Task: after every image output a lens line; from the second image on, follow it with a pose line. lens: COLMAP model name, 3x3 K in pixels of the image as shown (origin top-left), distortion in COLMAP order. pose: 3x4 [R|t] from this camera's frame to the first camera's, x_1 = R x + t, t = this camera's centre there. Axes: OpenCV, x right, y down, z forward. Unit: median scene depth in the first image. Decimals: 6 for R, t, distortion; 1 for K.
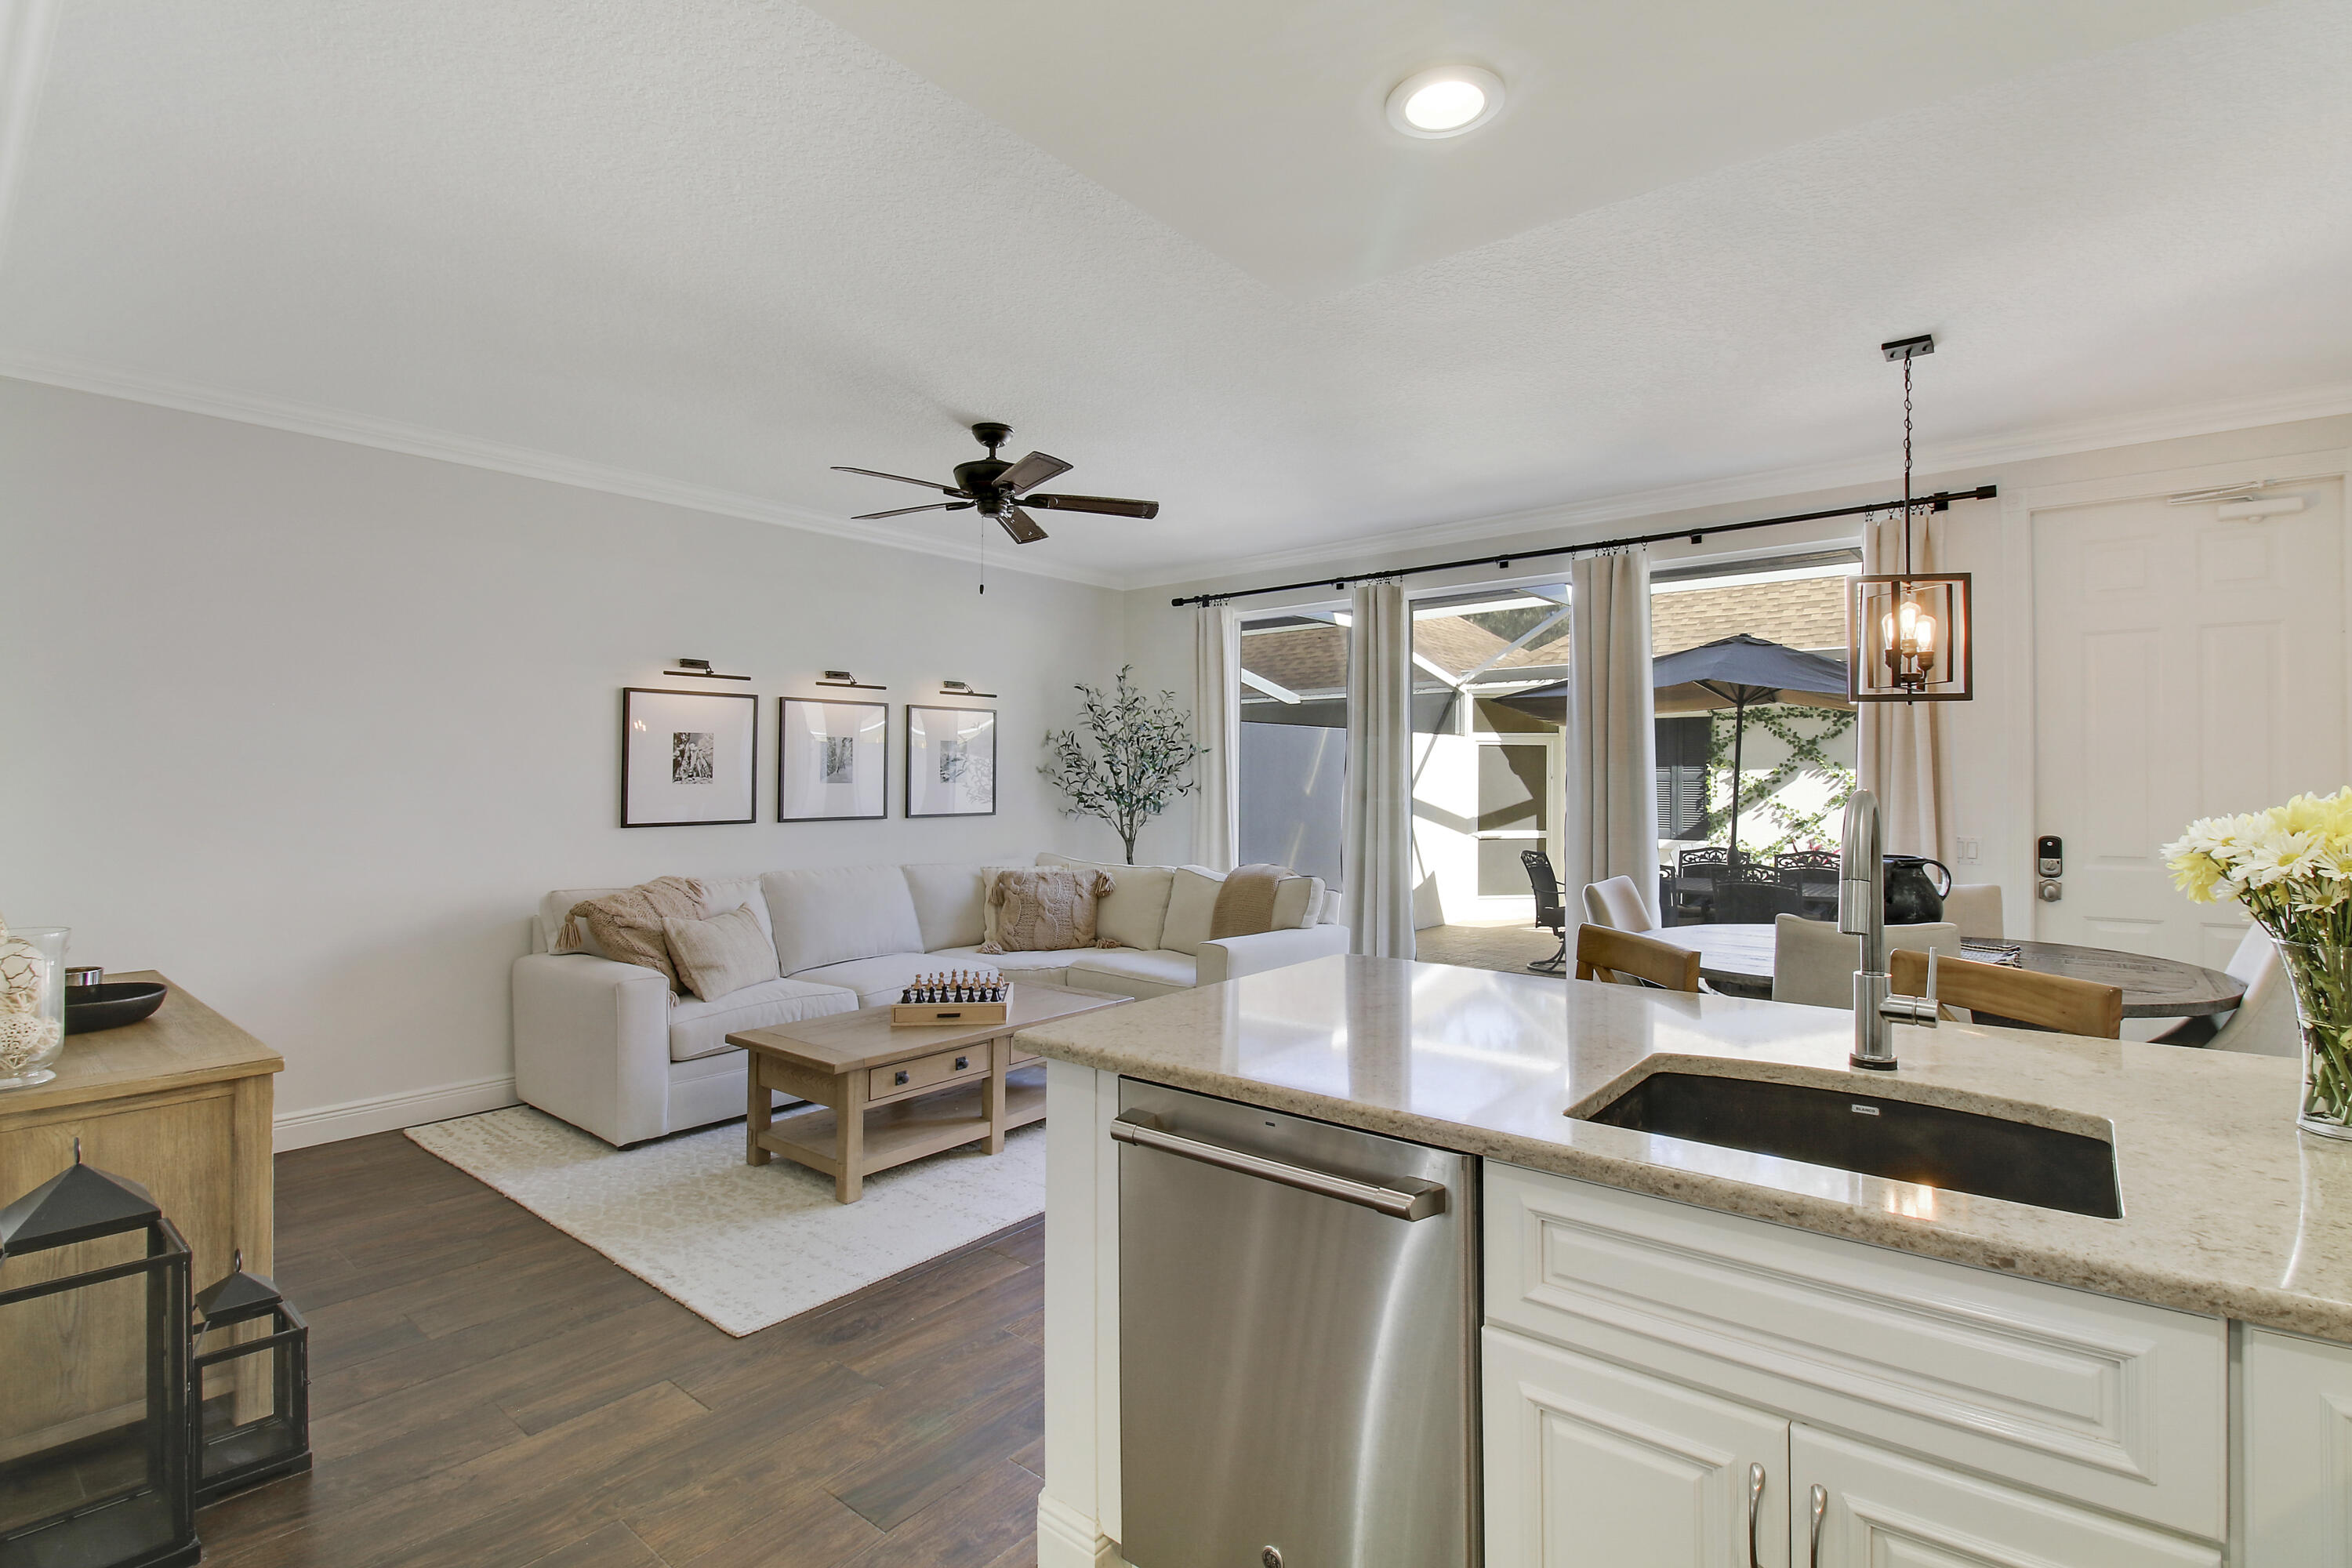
lens RADIAL K [[1114.0, 0, 1177.8], [0, 1114.0, 761.4], [0, 0, 1]] dist [0.001108, 0.000070]
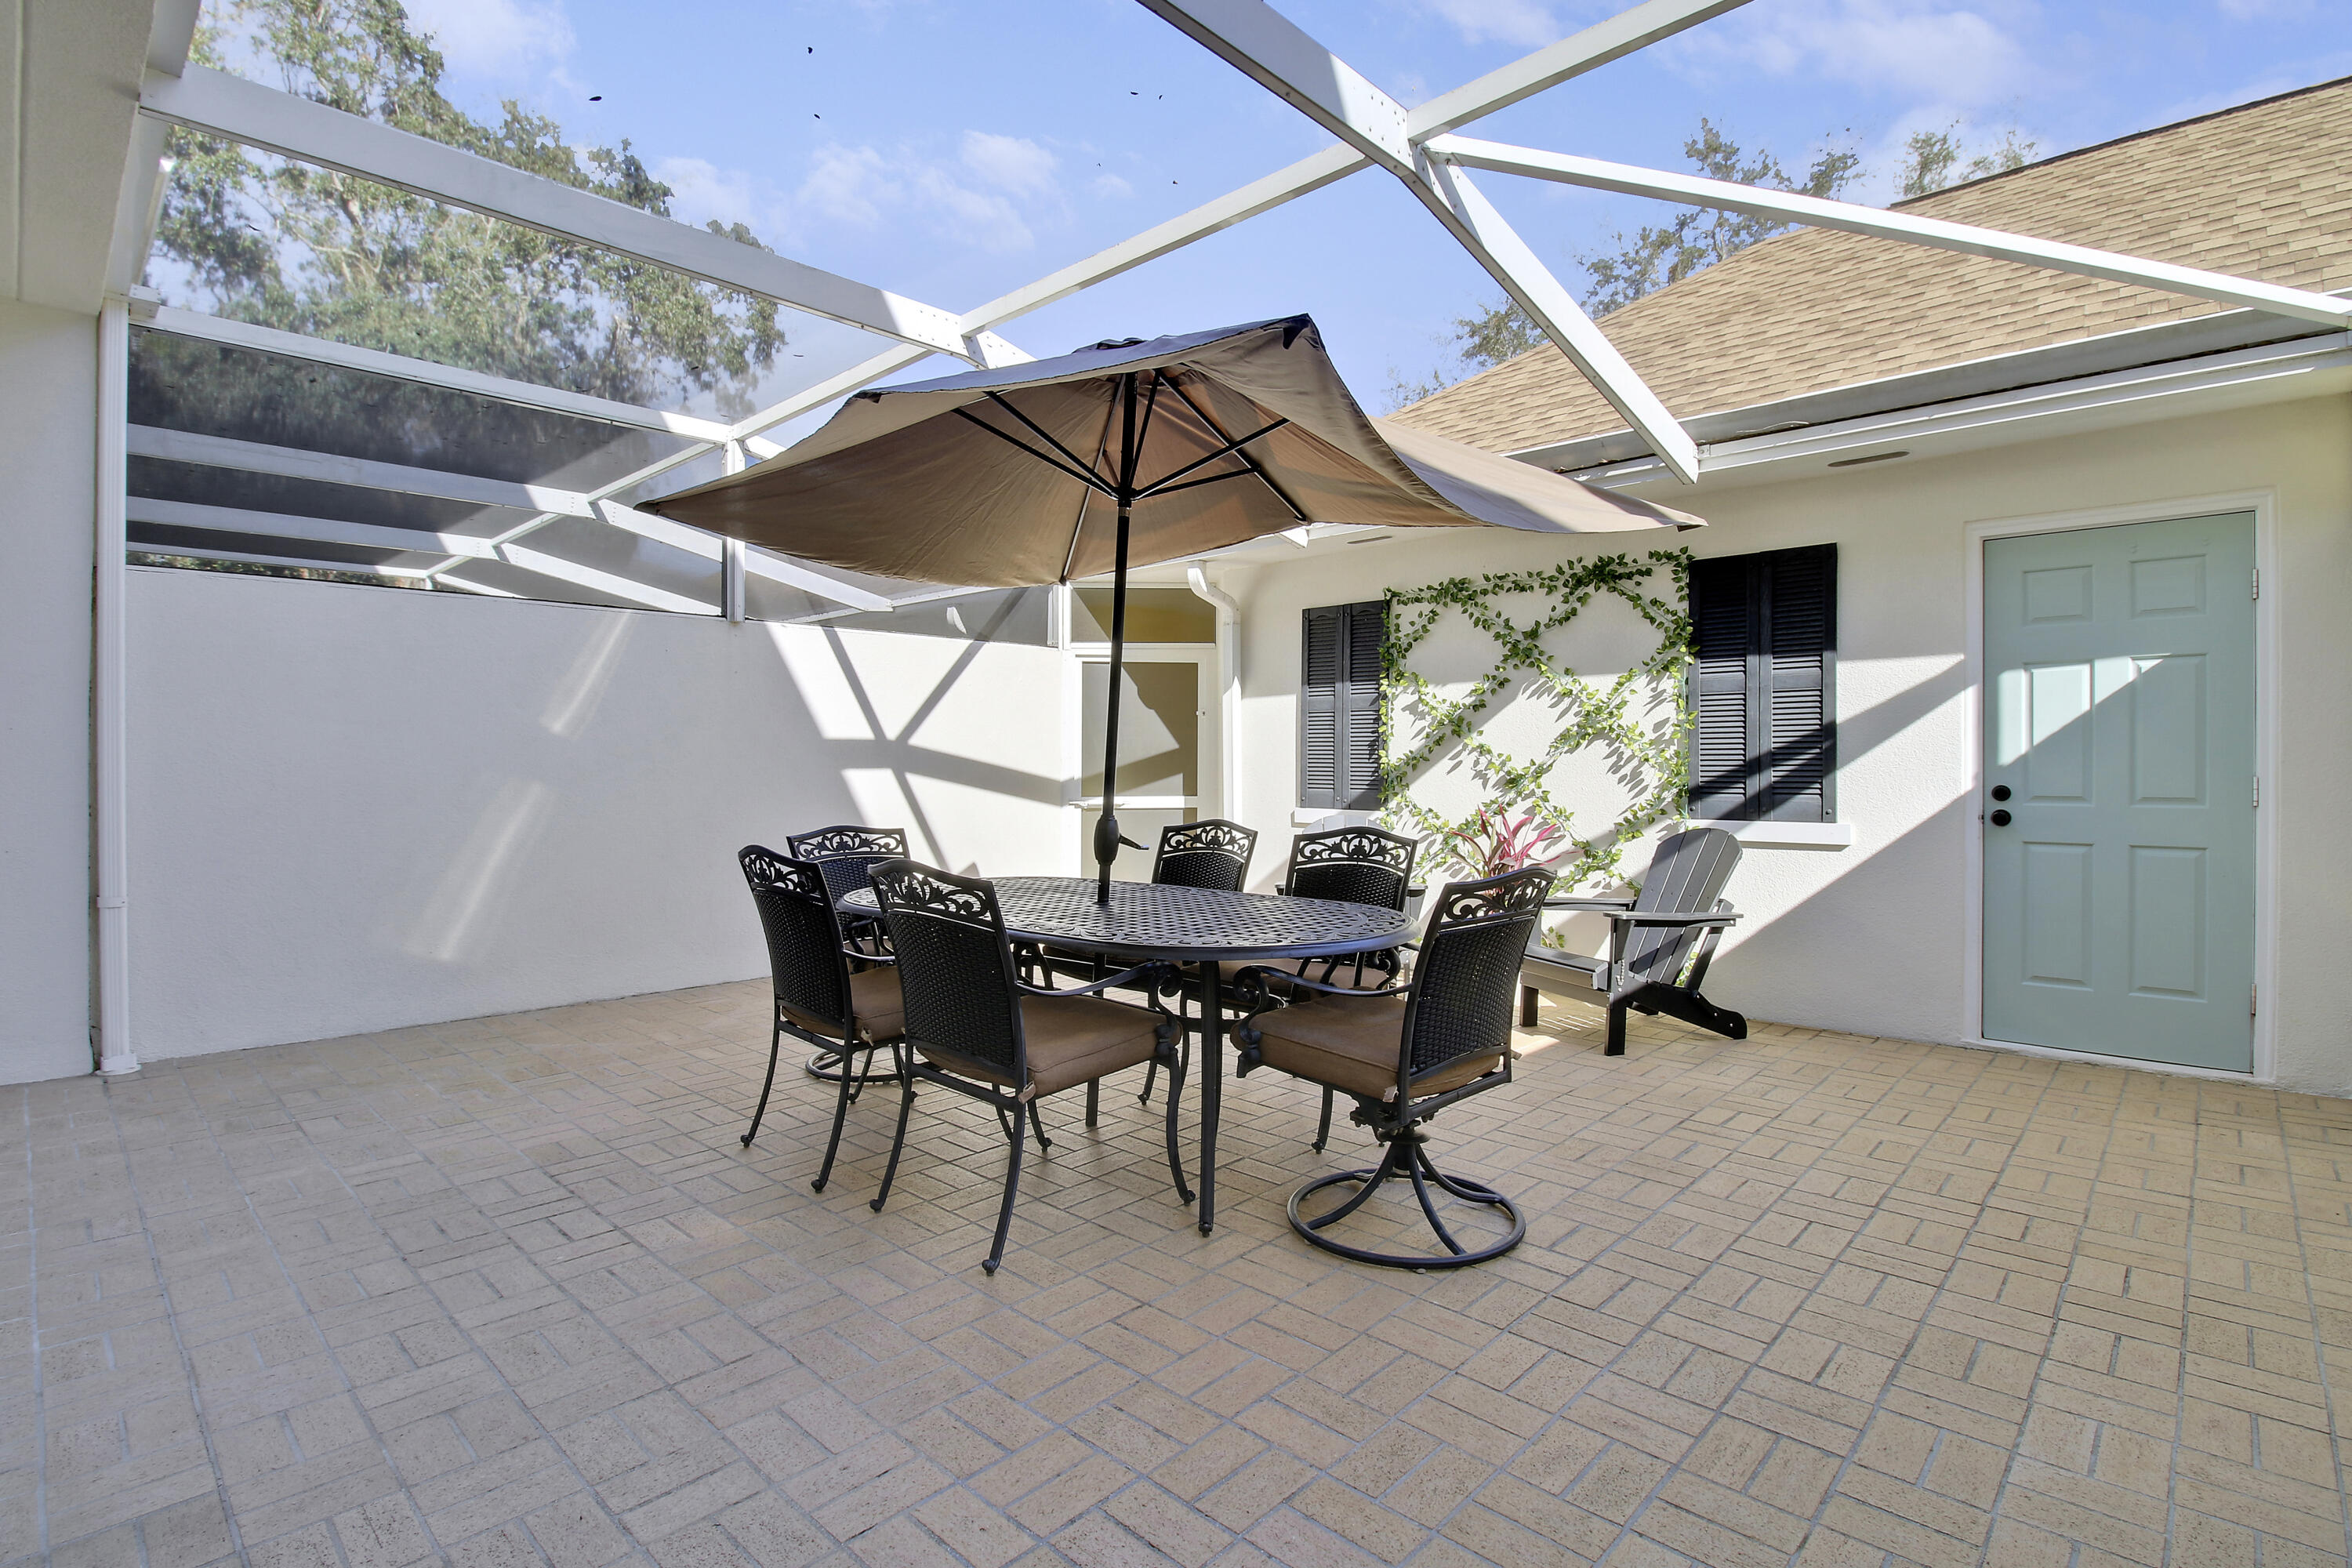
lens RADIAL K [[1114.0, 0, 1177.8], [0, 1114.0, 761.4], [0, 0, 1]] dist [0.001108, 0.000070]
pose [[0.996930, -0.007931, -0.077901, 0.433412], [0.009820, 0.999666, 0.023896, 0.031310], [0.077685, -0.024587, 0.996675, 0.424285]]
